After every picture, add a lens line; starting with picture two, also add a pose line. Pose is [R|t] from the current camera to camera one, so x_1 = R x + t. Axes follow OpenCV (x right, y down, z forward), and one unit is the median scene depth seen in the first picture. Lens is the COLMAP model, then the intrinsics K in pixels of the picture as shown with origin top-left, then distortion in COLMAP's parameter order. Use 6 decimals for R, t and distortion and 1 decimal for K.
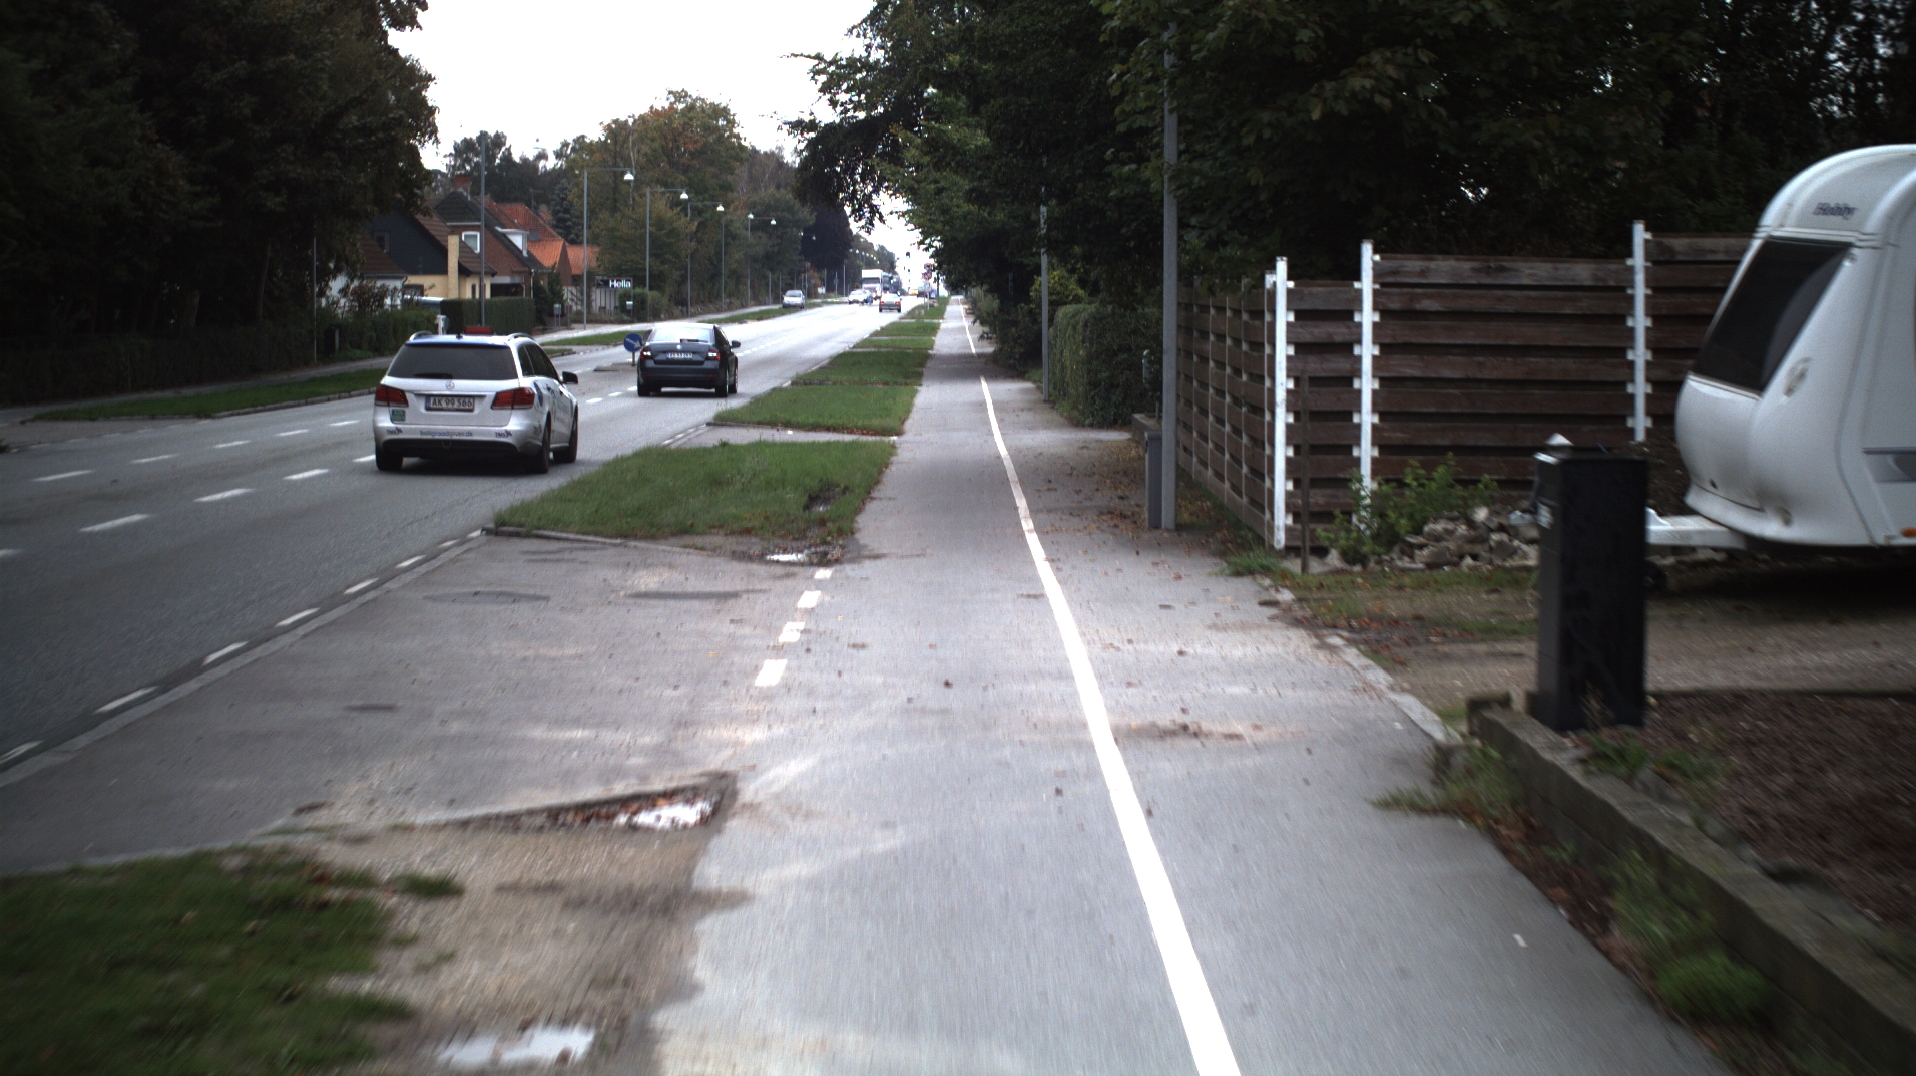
lens RADIAL K [[3991.7, 0, 951.8], [0, 3991.7, 537.6], [0, 0, 1]] dist [-0.343174, 0.000000]
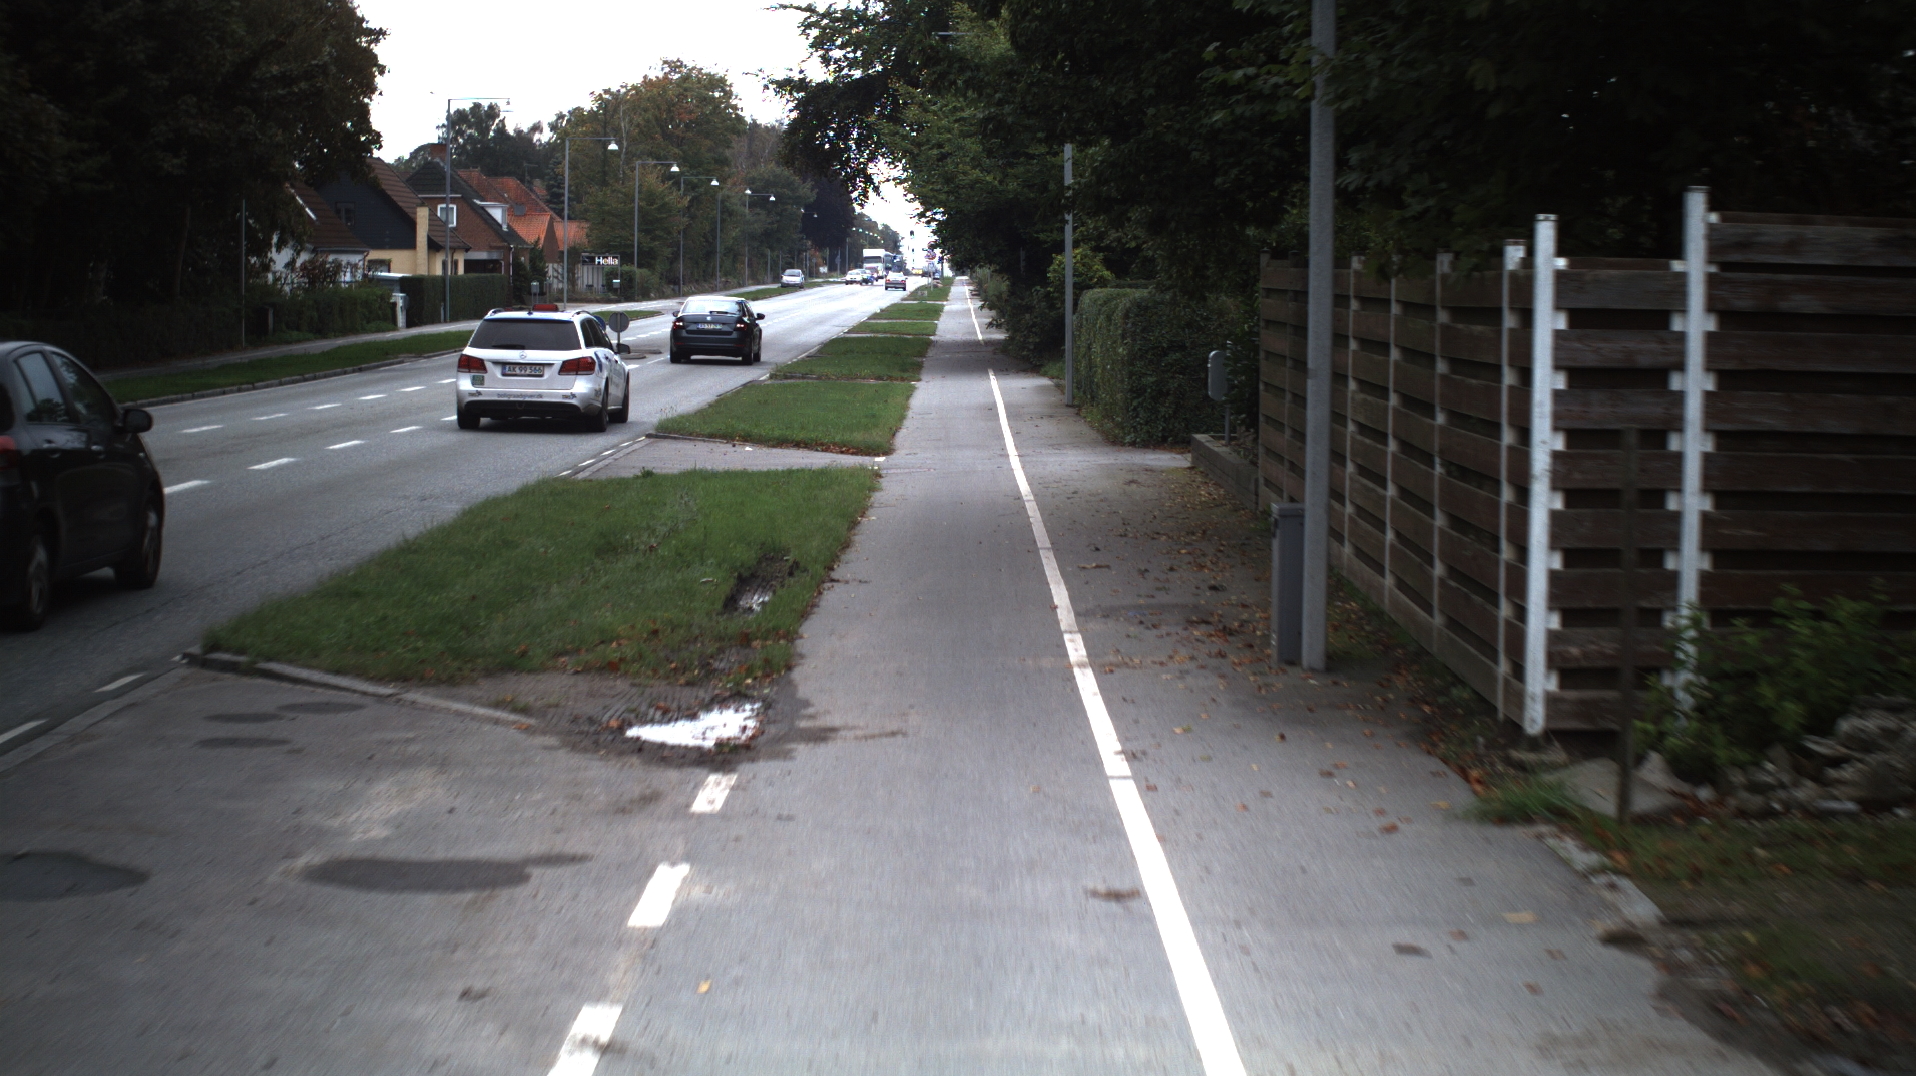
lens RADIAL K [[3991.7, 0, 967.8], [0, 3991.7, 540.4], [0, 0, 1]] dist [-0.343174, 0.000000]
pose [[0.999958, 0.008485, 0.003358, 0.000068], [-0.008504, 0.999948, 0.005622, -0.020096], [-0.003310, -0.005650, 0.999979, 0.329026]]
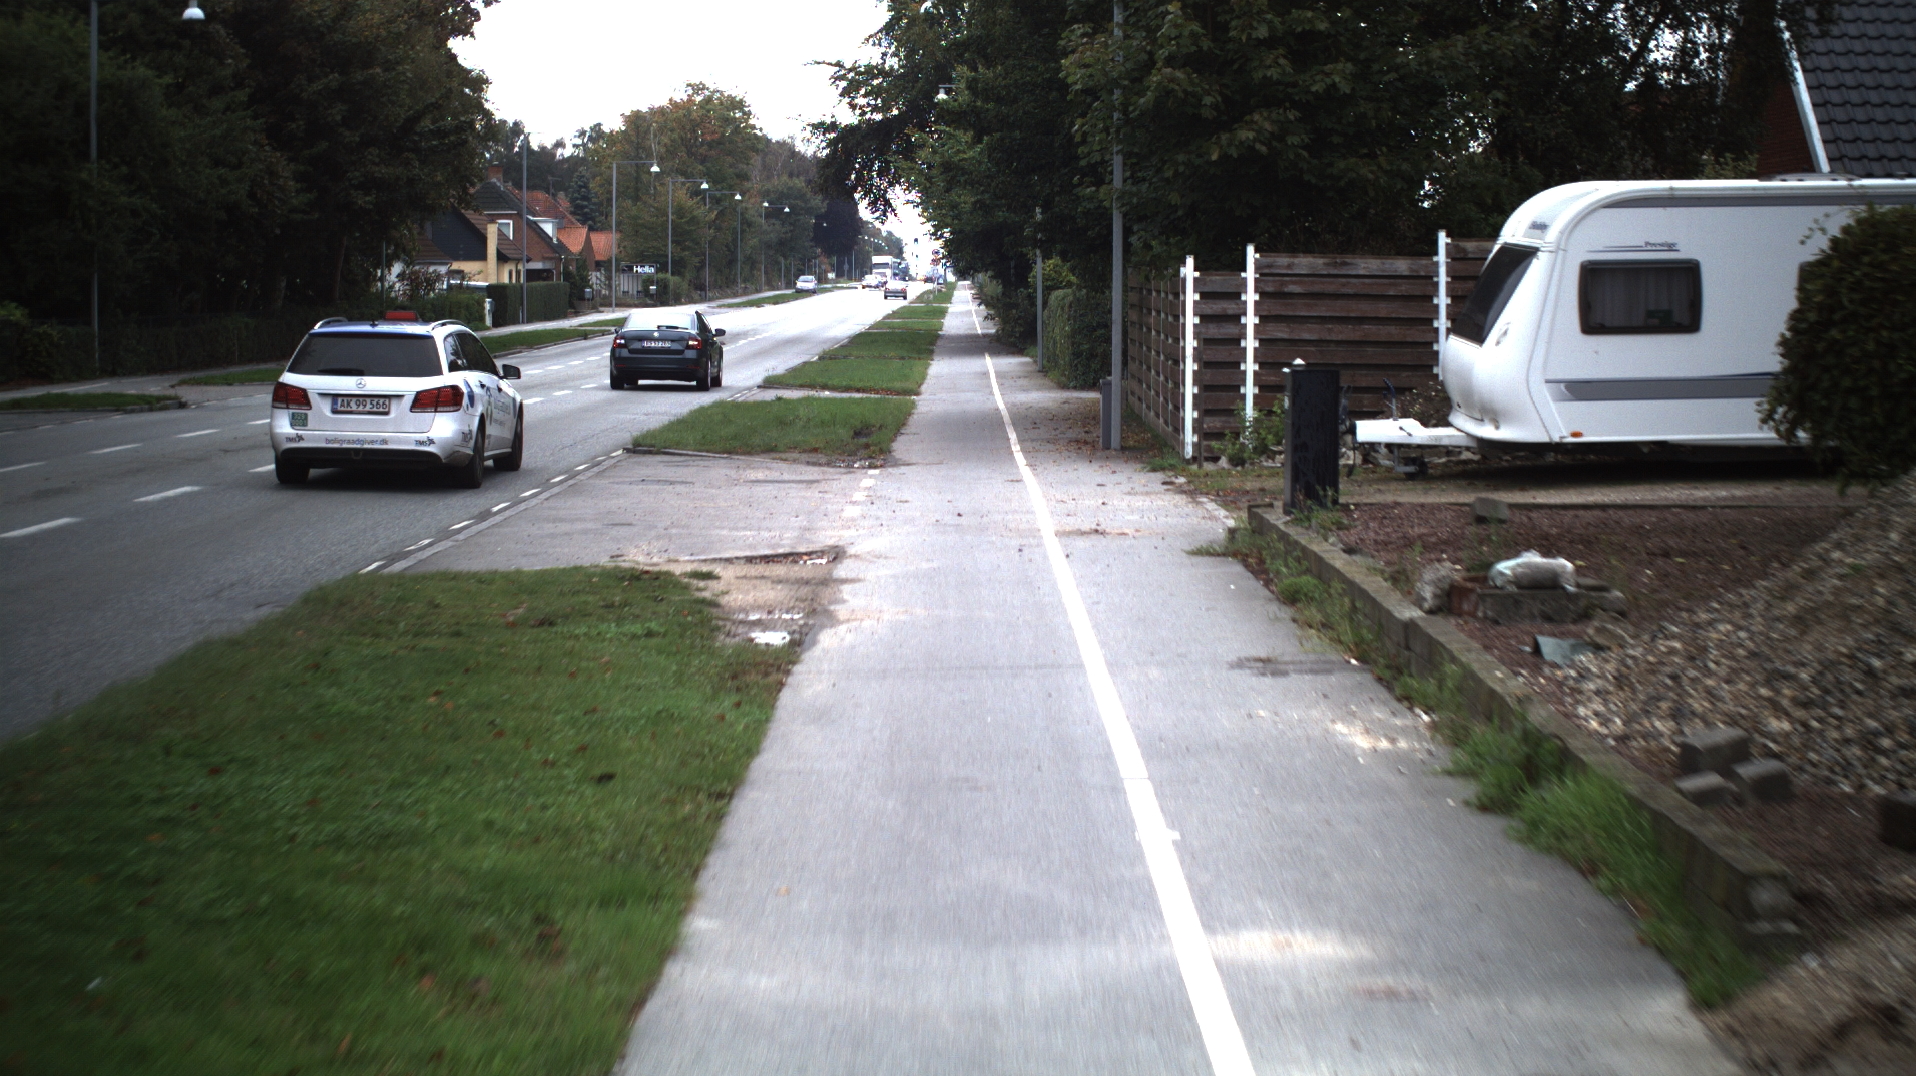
lens RADIAL K [[3991.7, 0, 955.0], [0, 3991.7, 542.8], [0, 0, 1]] dist [-0.343174, 0.000000]
pose [[0.999998, 0.001637, -0.000800, -0.000796], [-0.001633, 0.999986, 0.004999, 0.019666], [0.000808, -0.004998, 0.999987, -0.327791]]
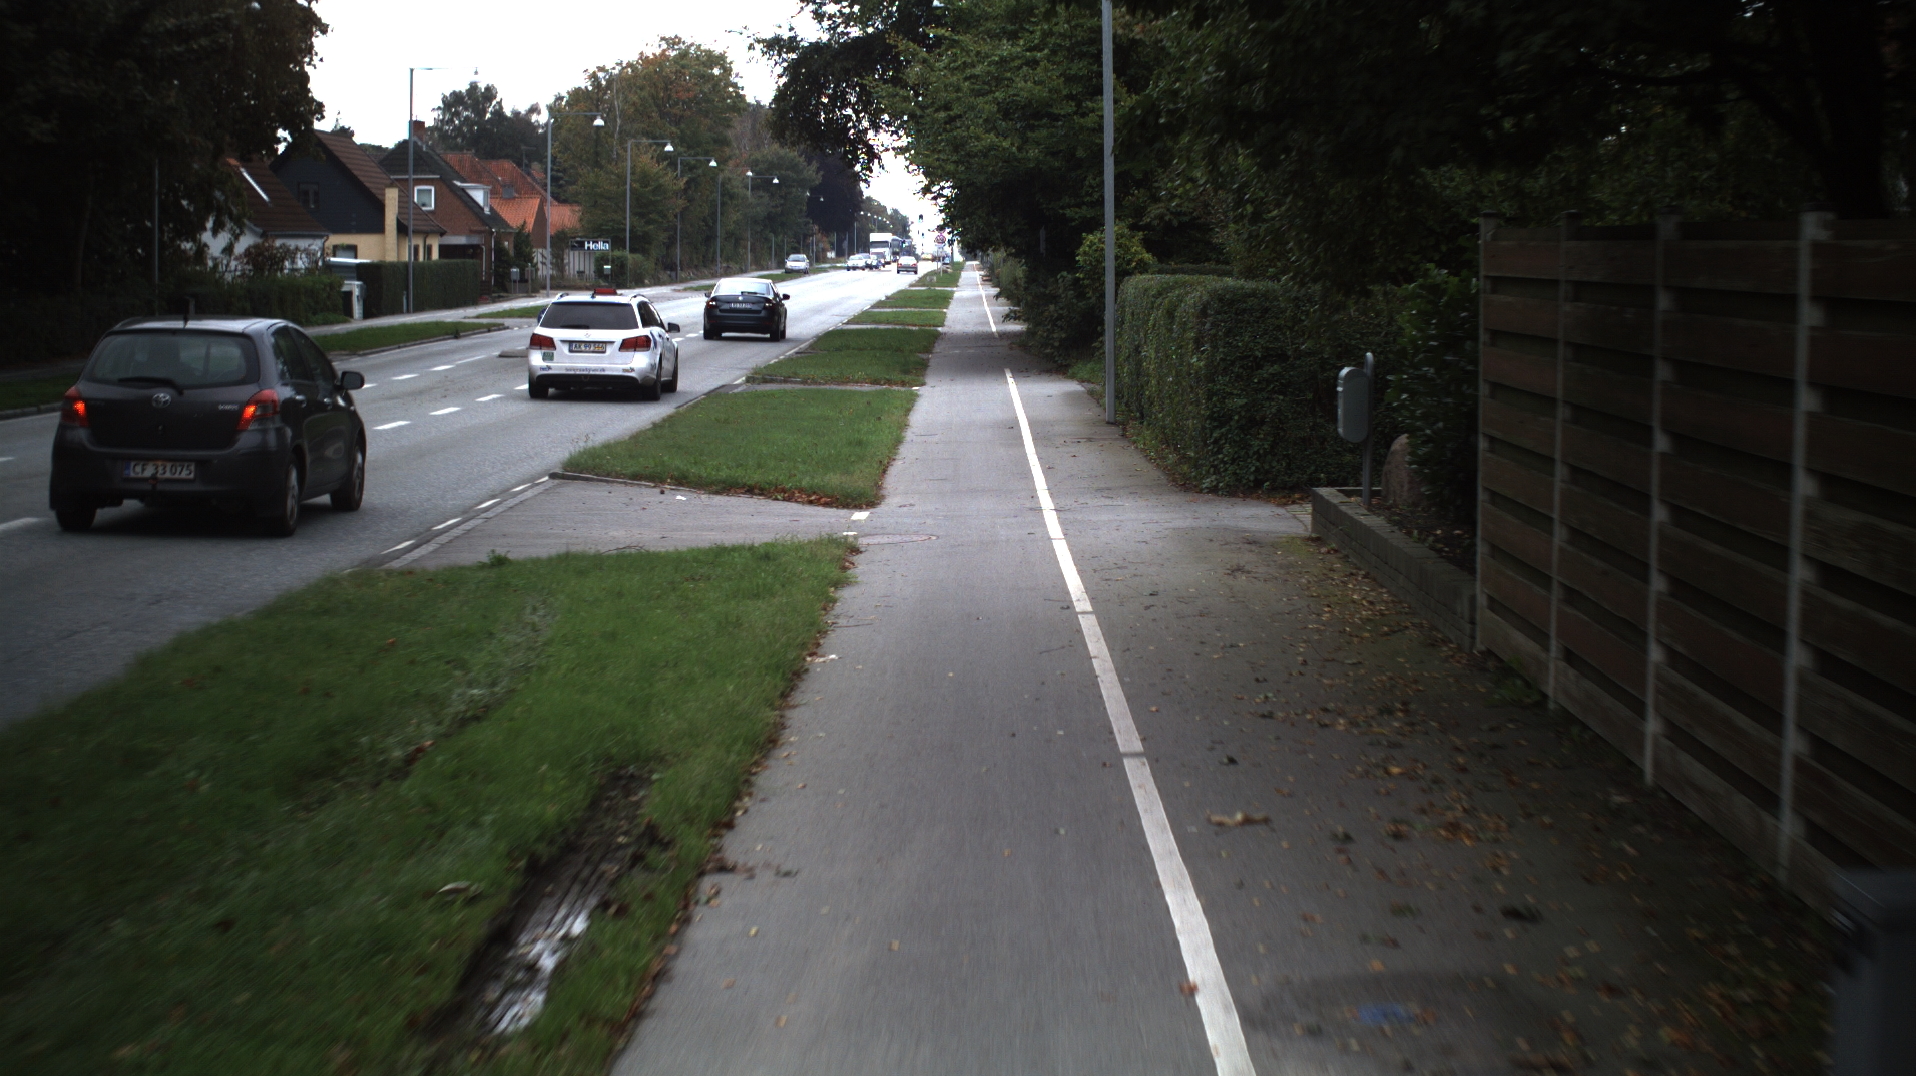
lens RADIAL K [[3991.7, 0, 963.3], [0, 3991.7, 537.2], [0, 0, 1]] dist [-0.343174, 0.000000]
pose [[0.999982, 0.006026, -0.000517, -0.000186], [-0.006022, 0.999945, 0.008601, -0.039440], [0.000569, -0.008597, 0.999963, 0.657108]]
